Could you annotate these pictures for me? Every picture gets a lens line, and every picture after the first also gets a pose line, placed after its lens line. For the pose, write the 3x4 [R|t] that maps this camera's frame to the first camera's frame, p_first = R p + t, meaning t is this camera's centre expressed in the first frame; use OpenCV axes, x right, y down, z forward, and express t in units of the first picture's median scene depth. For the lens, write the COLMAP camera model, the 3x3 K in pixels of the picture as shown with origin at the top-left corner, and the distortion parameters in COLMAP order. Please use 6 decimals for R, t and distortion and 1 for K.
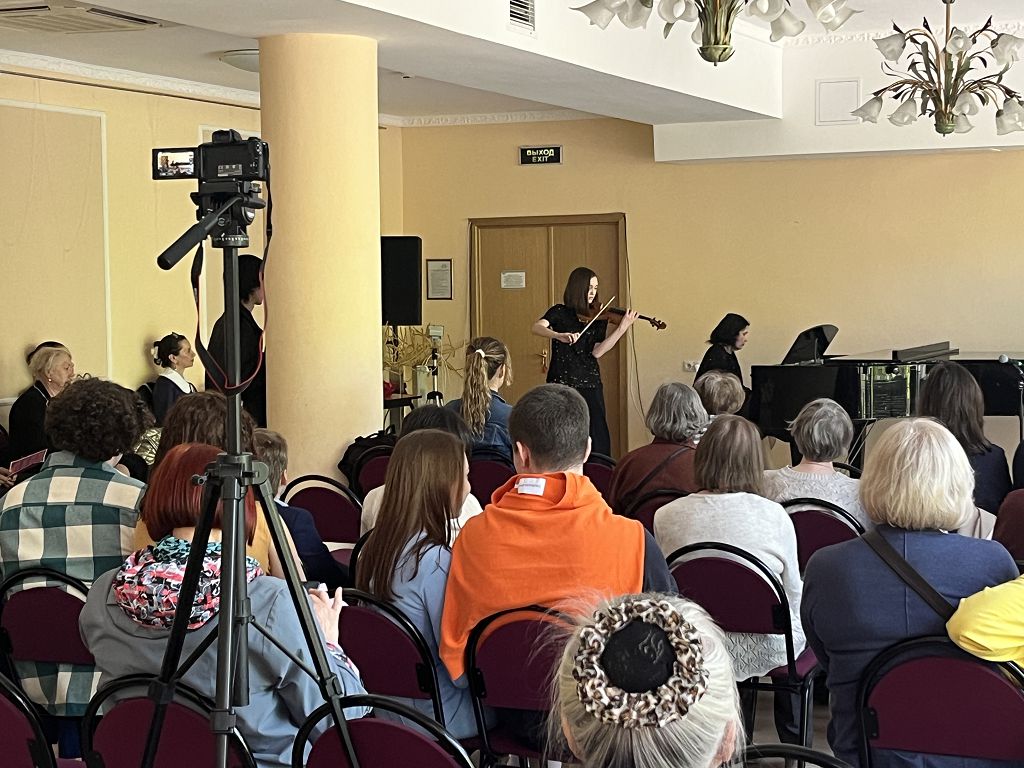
lens RADIAL K [[1834.9, 0, 510.7], [0, 1834.9, 383.1], [0, 0, 1]] dist [0.282328, -1.650368]
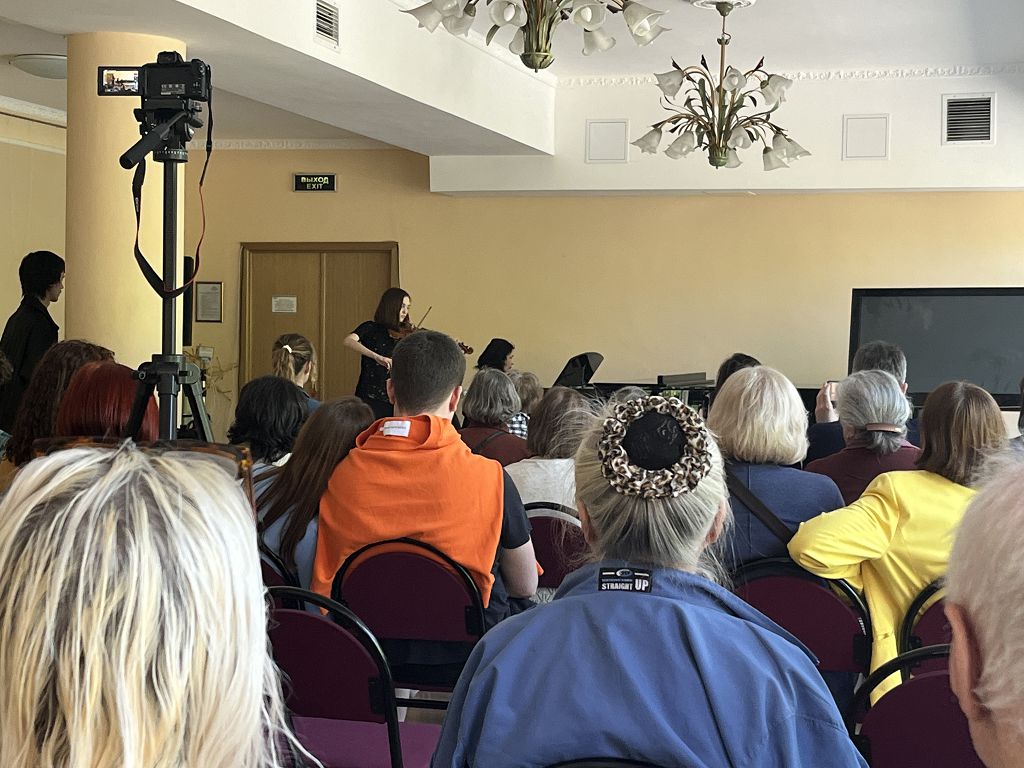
lens RADIAL K [[1834.9, 0, 510.7], [0, 1834.9, 383.1], [0, 0, 1]] dist [0.282328, -1.650368]
pose [[0.988874, 0.026508, 0.146376, -0.089445], [-0.021906, 0.999217, -0.032959, 0.069552], [-0.147135, 0.029386, 0.988680, -0.070043]]
